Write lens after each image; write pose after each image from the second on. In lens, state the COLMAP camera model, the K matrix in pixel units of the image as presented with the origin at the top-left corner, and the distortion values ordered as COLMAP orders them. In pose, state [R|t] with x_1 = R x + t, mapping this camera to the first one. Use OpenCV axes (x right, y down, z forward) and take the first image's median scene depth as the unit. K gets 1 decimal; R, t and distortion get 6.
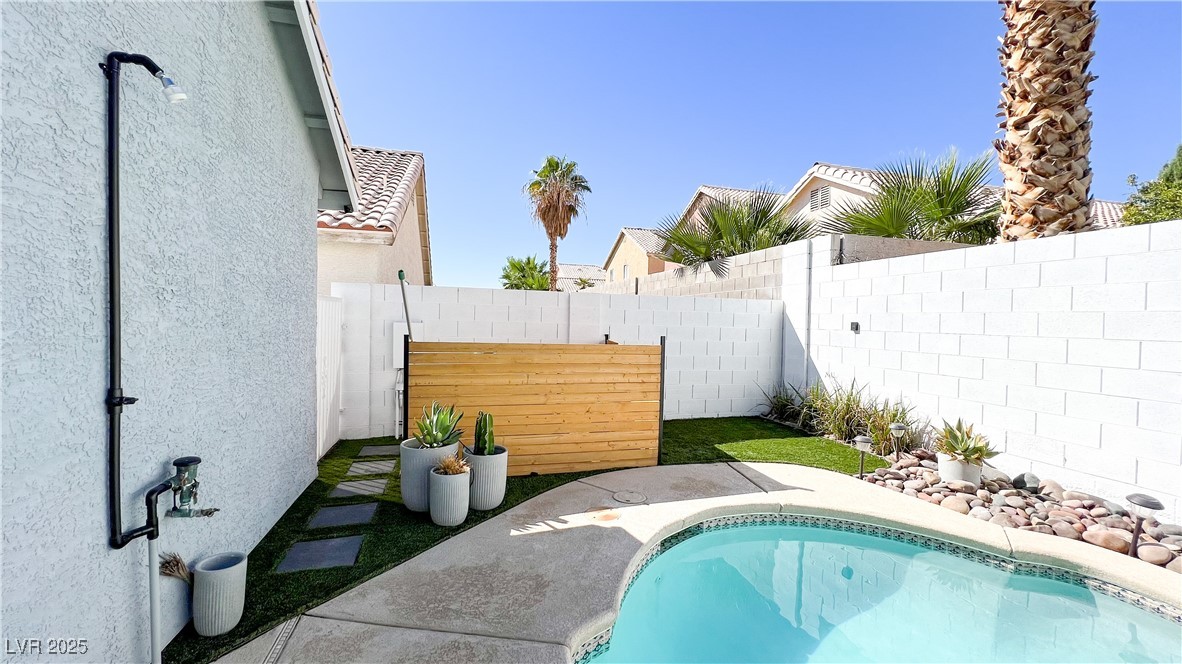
lens RADIAL K [[474.7, 0, 584.9], [0, 474.7, 331.0], [0, 0, 1]] dist [-0.004359, -0.000300]
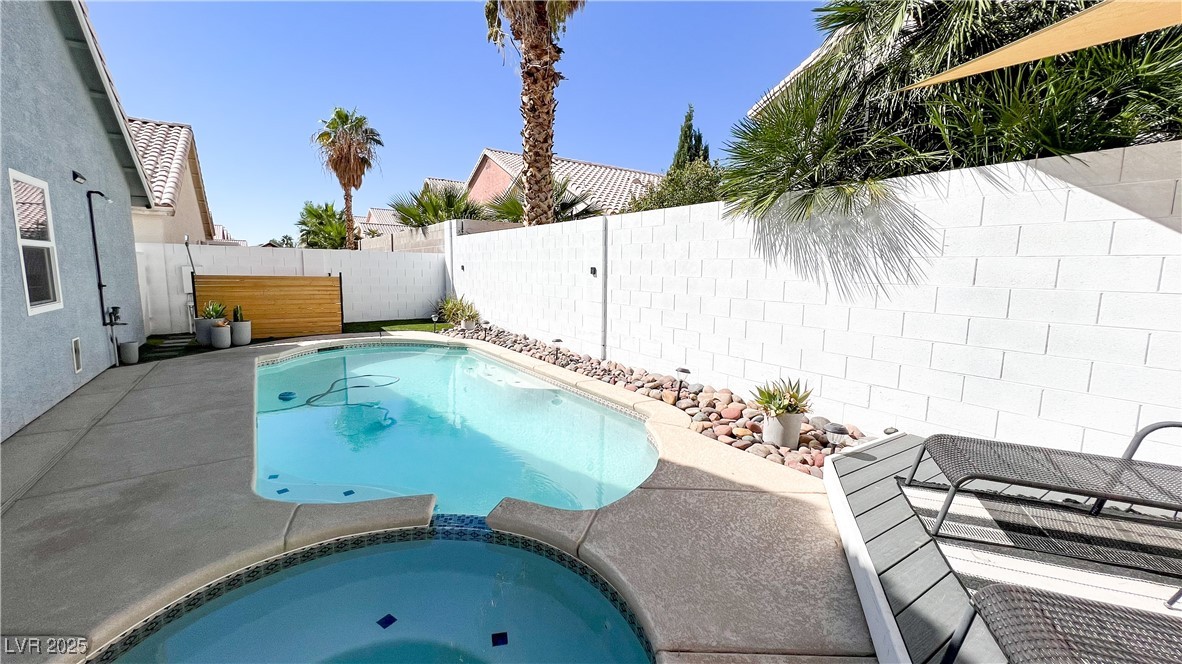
lens RADIAL K [[474.7, 0, 590.2], [0, 474.7, 331.3], [0, 0, 1]] dist [-0.004359, -0.000300]
pose [[0.941697, -0.048922, 0.332888, 0.445719], [0.010928, 0.993298, 0.115062, 0.037685], [-0.336286, -0.104715, 0.935920, -1.230417]]
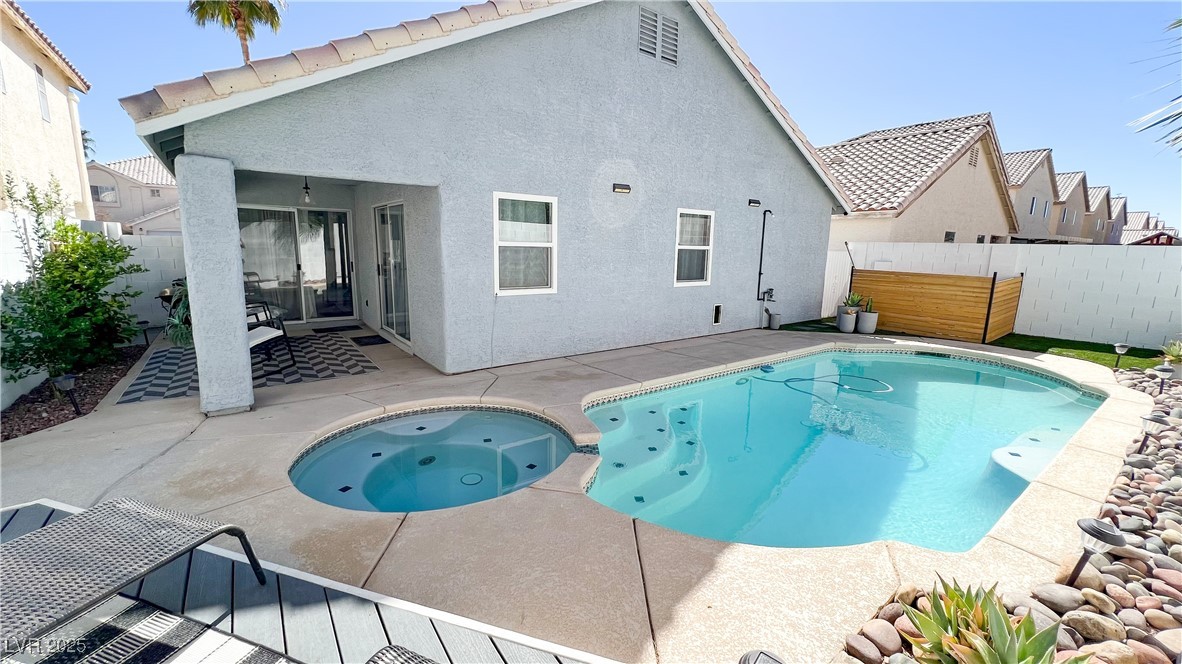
lens RADIAL K [[474.7, 0, 589.8], [0, 474.7, 332.7], [0, 0, 1]] dist [-0.004359, -0.000300]
pose [[0.365836, 0.154843, -0.917708, 1.135501], [-0.034615, 0.987644, 0.152844, 0.016094], [0.930035, -0.024150, 0.366676, -0.950062]]
